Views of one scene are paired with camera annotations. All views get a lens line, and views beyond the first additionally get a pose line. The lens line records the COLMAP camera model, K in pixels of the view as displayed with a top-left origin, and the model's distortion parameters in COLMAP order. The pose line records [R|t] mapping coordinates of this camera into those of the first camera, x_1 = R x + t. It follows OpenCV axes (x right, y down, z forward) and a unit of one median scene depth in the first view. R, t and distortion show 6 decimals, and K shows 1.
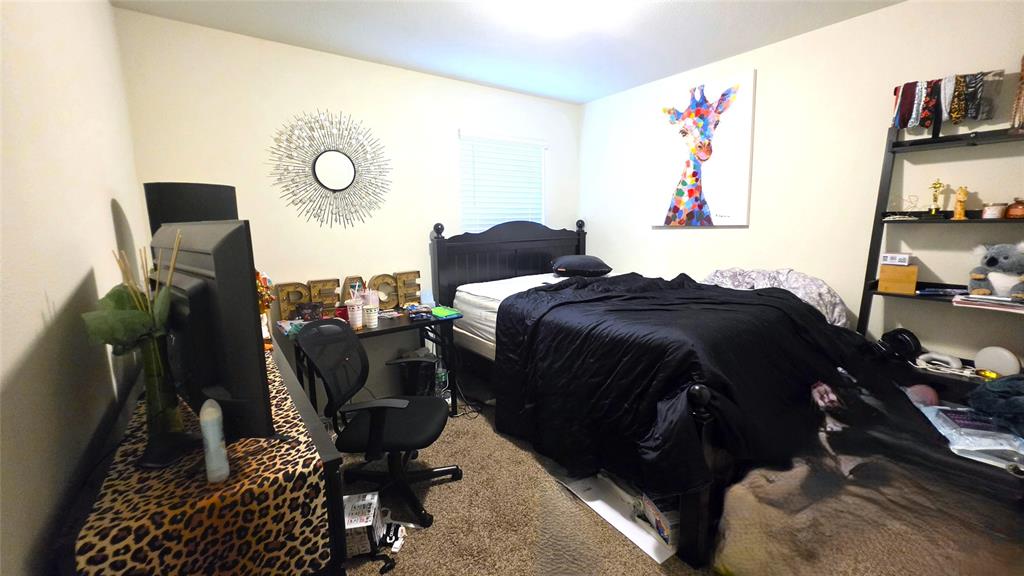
lens RADIAL K [[412.1, 0, 512.5], [0, 412.1, 287.0], [0, 0, 1]] dist [-0.002006, -0.000376]
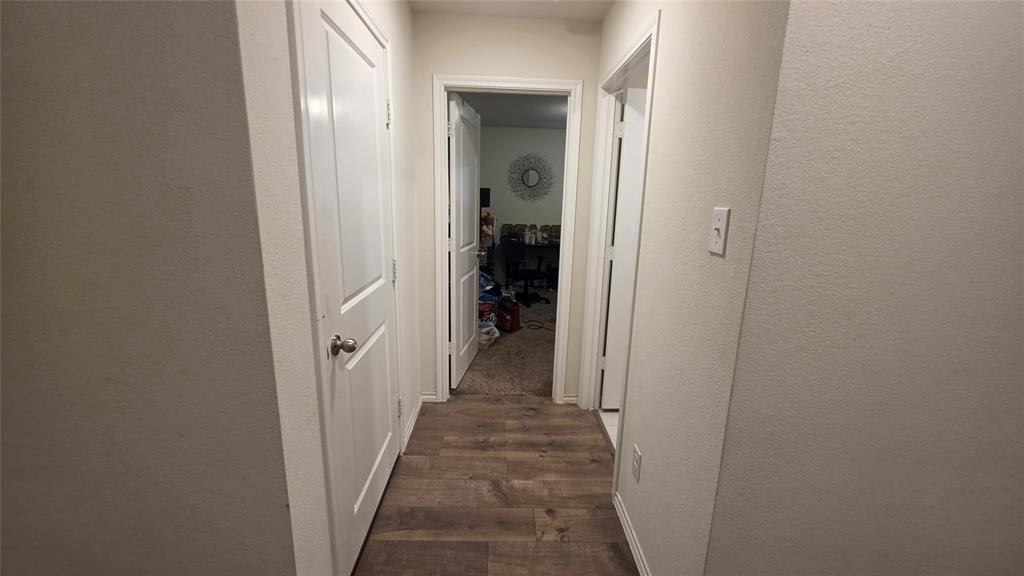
lens RADIAL K [[412.1, 0, 512.5], [0, 412.1, 287.3], [0, 0, 1]] dist [-0.002006, -0.000376]
pose [[0.818120, 0.158563, -0.552754, 0.862785], [-0.134003, 0.987338, 0.084892, 0.143295], [0.559216, 0.004619, 0.829009, -0.983555]]
